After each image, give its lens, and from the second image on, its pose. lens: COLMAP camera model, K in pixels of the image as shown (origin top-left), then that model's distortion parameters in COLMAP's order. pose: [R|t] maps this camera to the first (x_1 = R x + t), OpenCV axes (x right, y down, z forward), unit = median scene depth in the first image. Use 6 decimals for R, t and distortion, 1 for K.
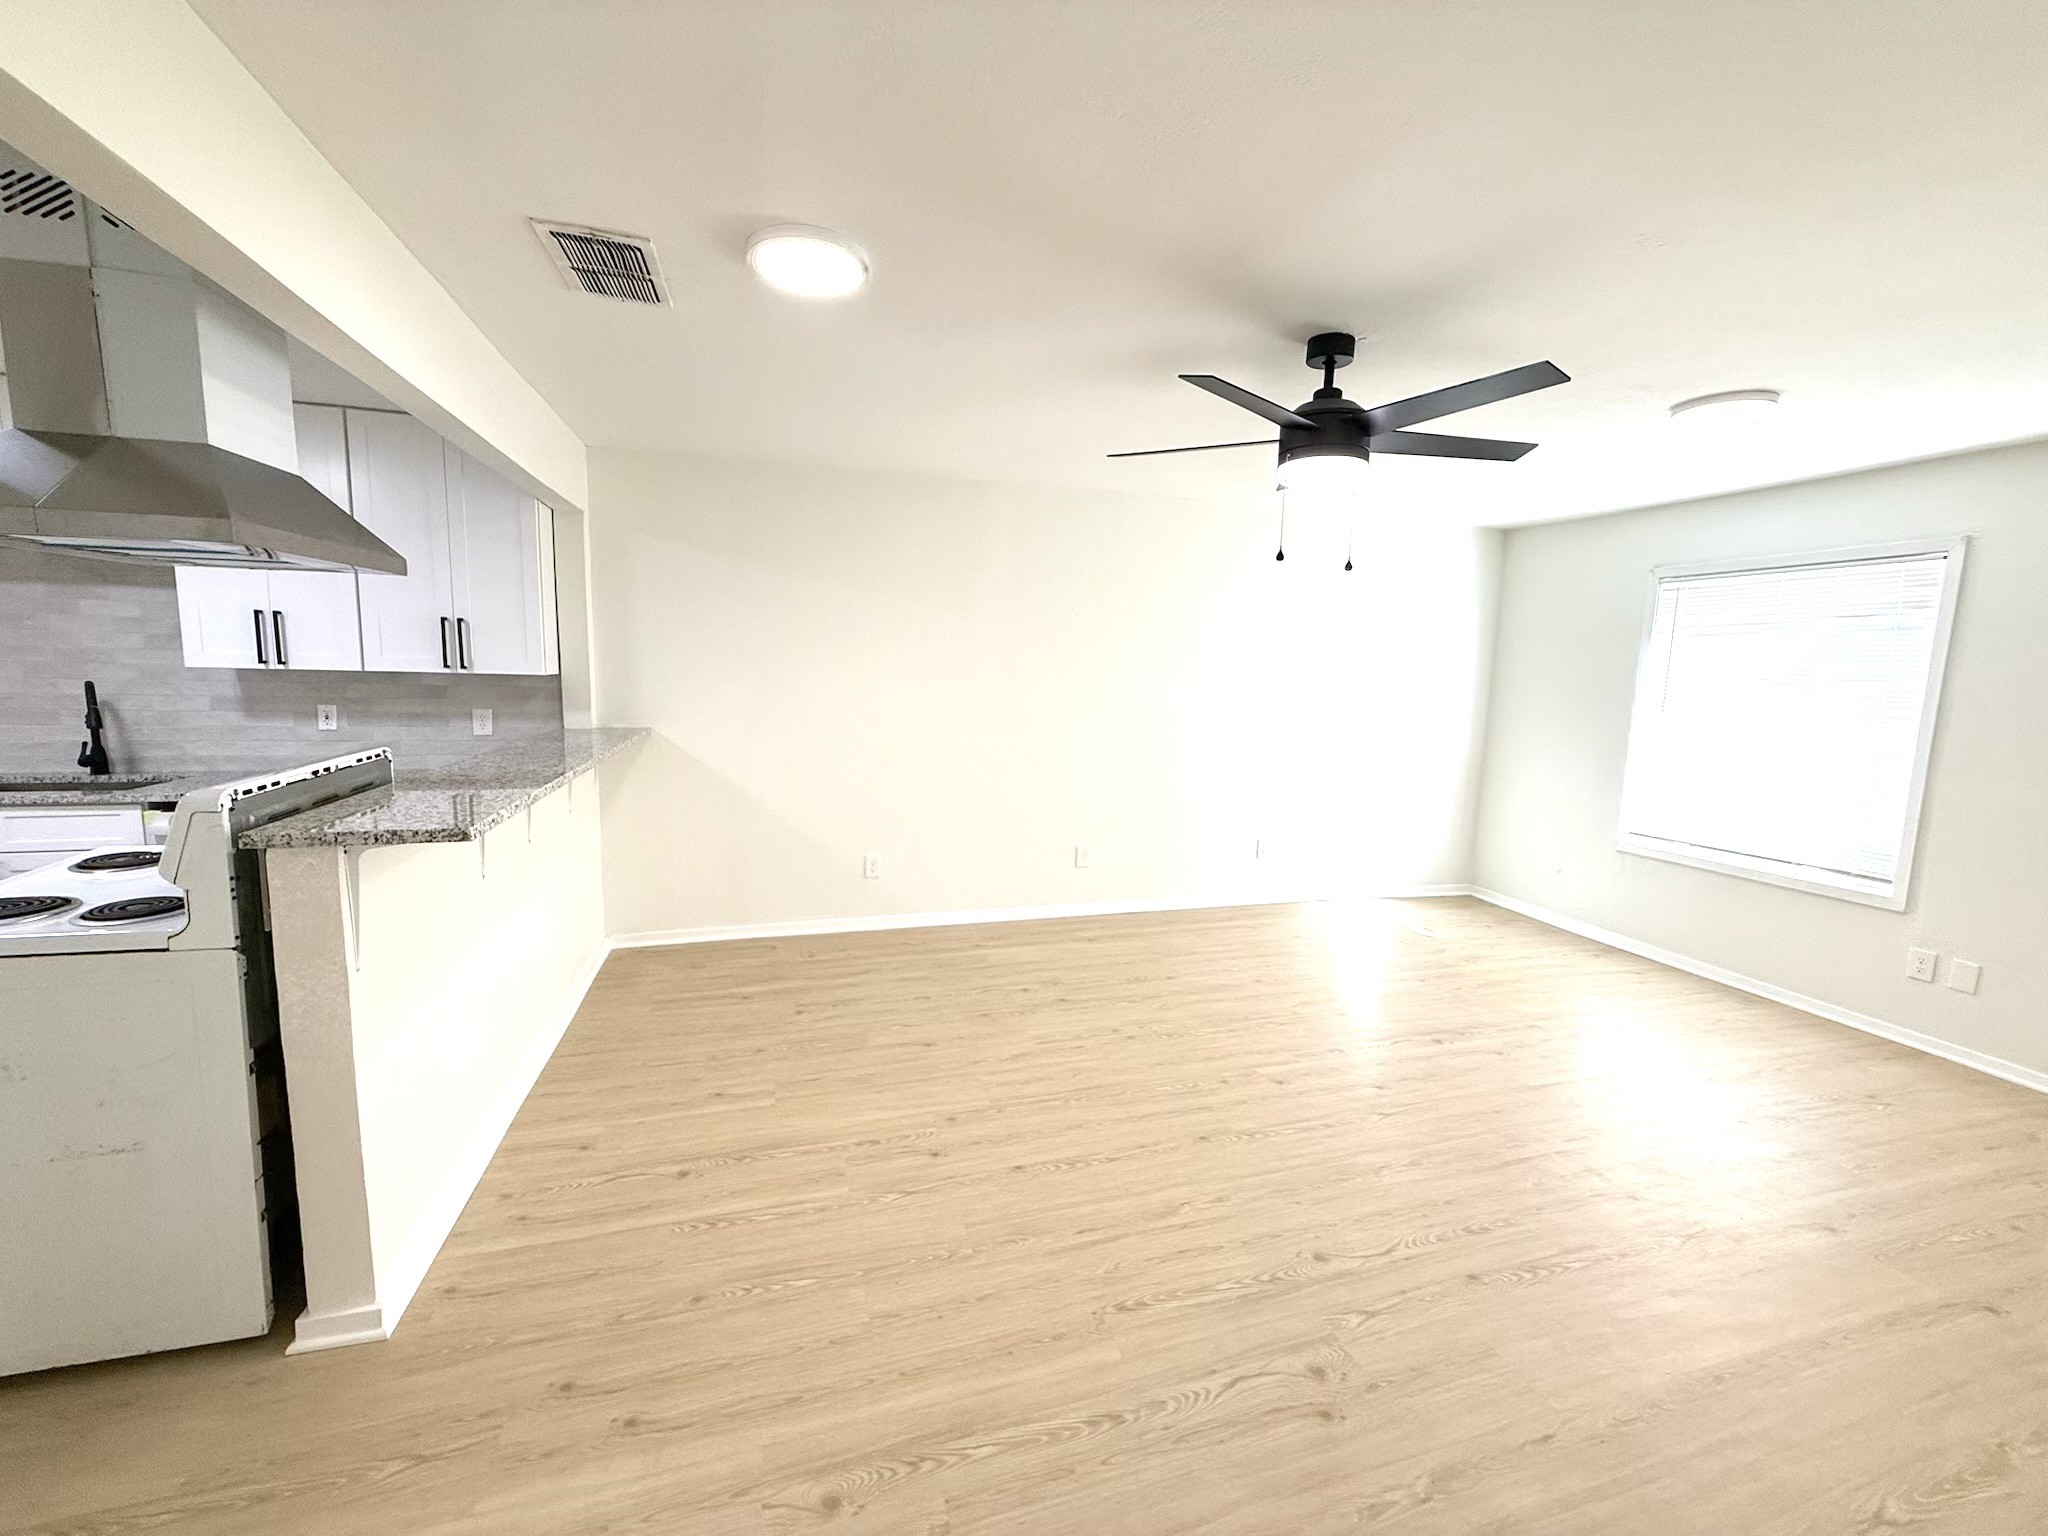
lens RADIAL K [[814.9, 0, 1021.8], [0, 814.9, 774.5], [0, 0, 1]] dist [-0.000441, 0.000109]
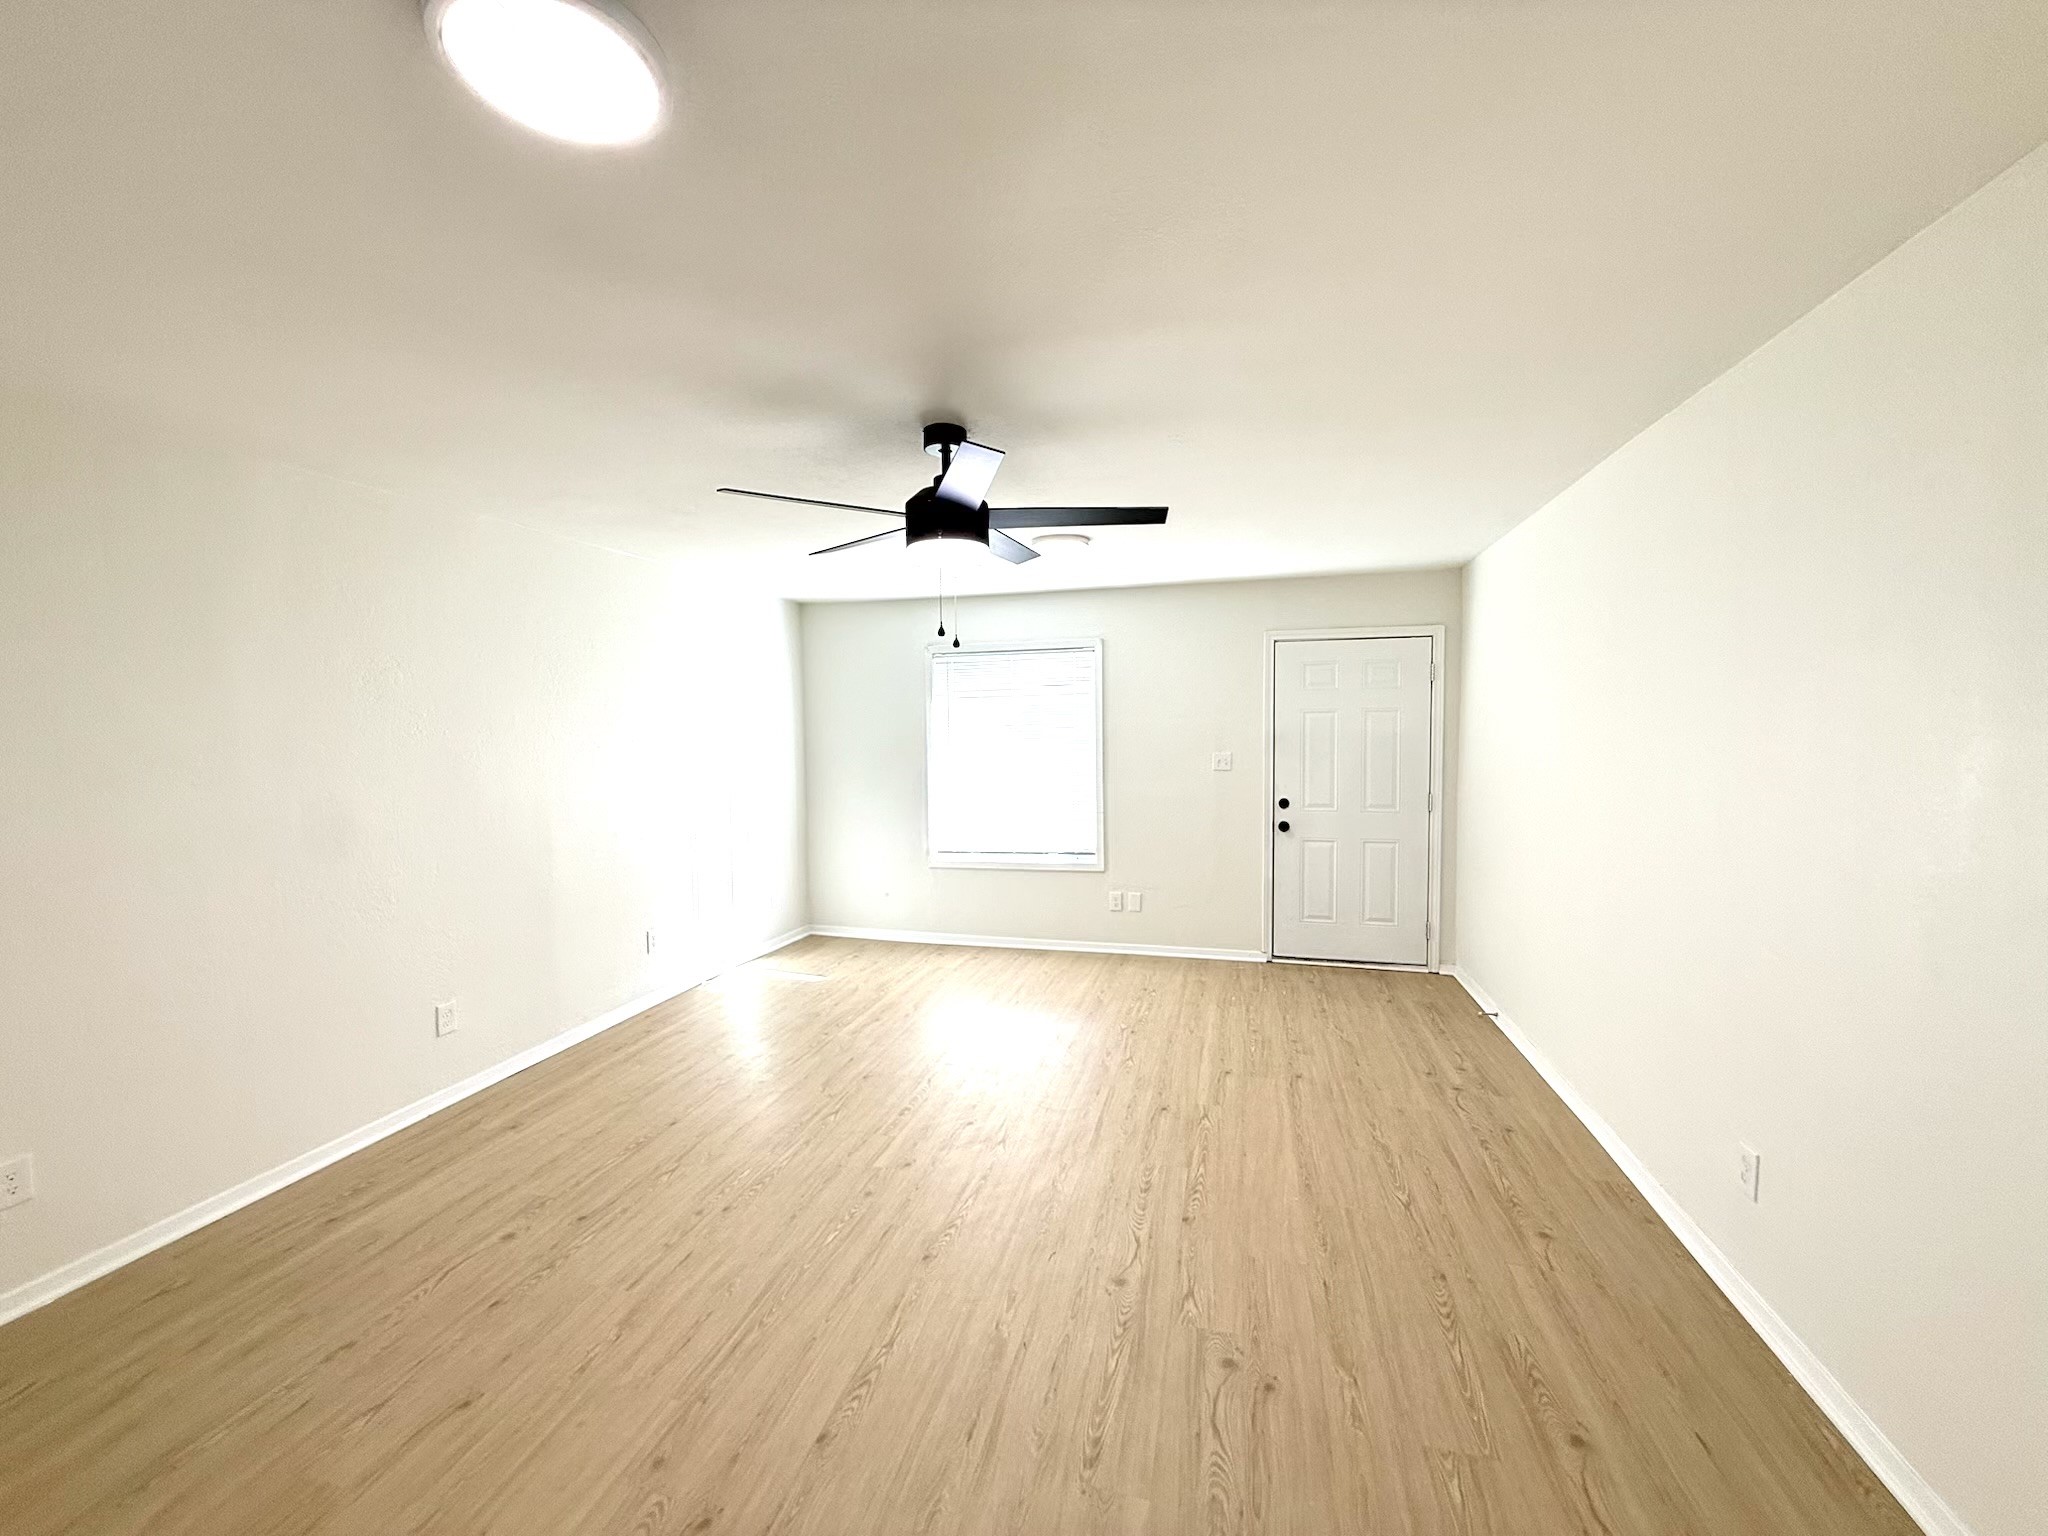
lens RADIAL K [[814.9, 0, 1020.0], [0, 814.9, 773.6], [0, 0, 1]] dist [-0.000441, 0.000109]
pose [[0.523347, -0.086581, 0.847710, -0.346554], [0.141450, 0.989850, 0.013772, -0.066742], [-0.840297, 0.112701, 0.530282, 0.286769]]
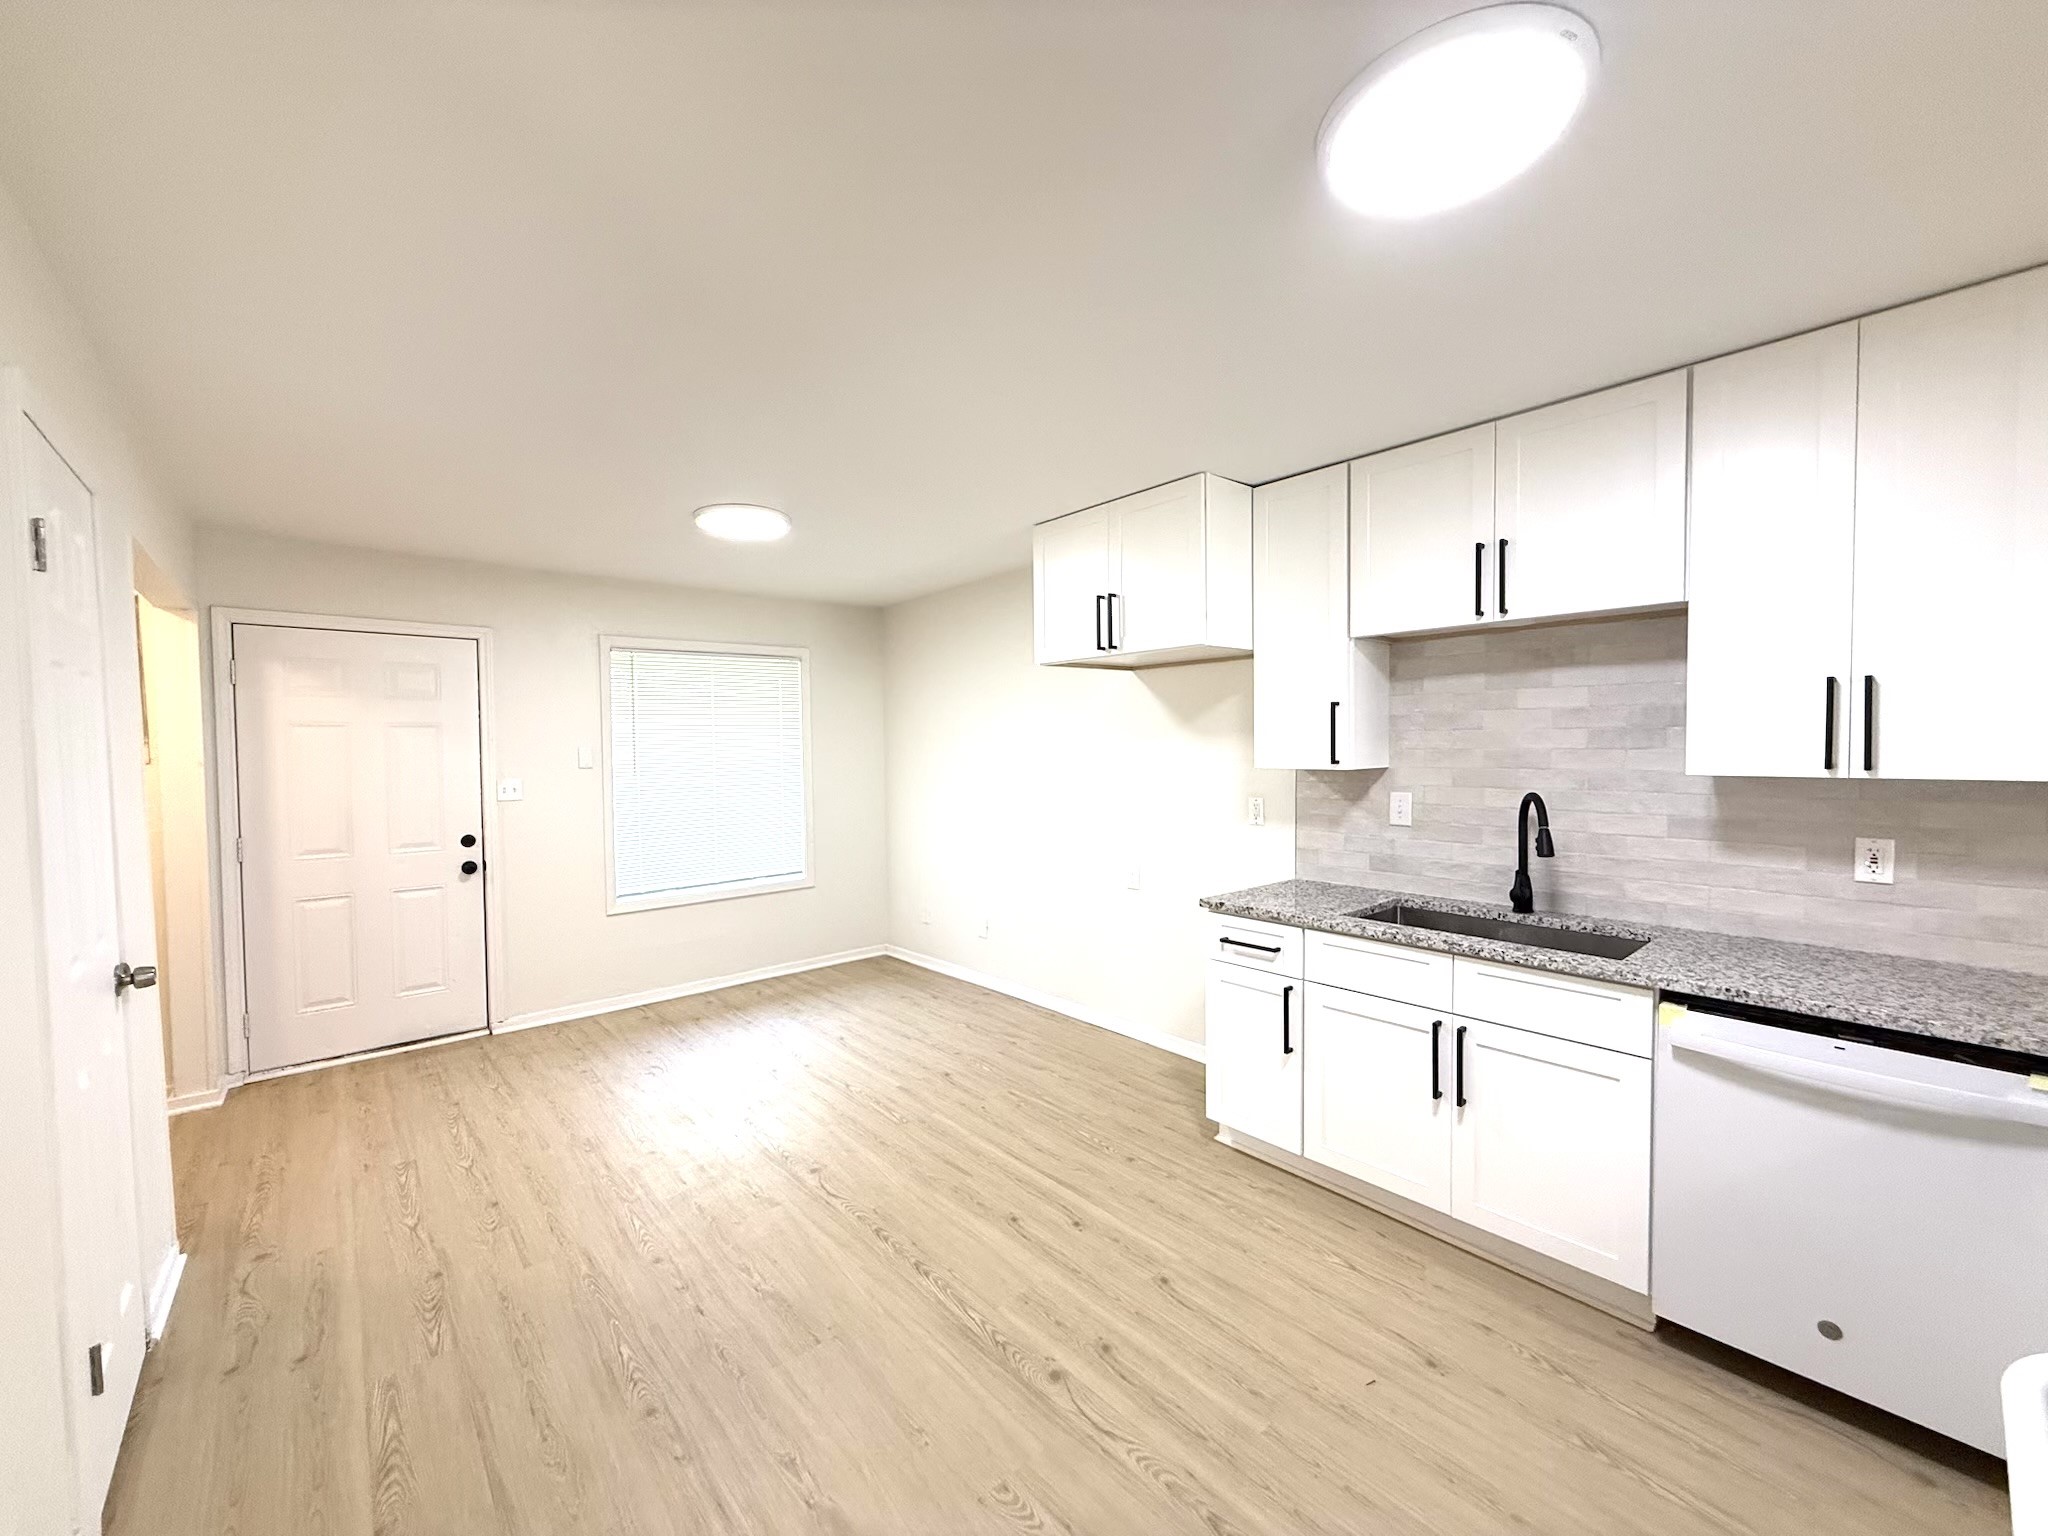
lens RADIAL K [[814.9, 0, 1020.6], [0, 814.9, 769.2], [0, 0, 1]] dist [-0.000441, 0.000109]
pose [[0.410587, -0.004461, -0.911811, -0.639383], [-0.103215, 0.993333, -0.051337, -0.047129], [0.905961, 0.115191, 0.407389, 0.245345]]
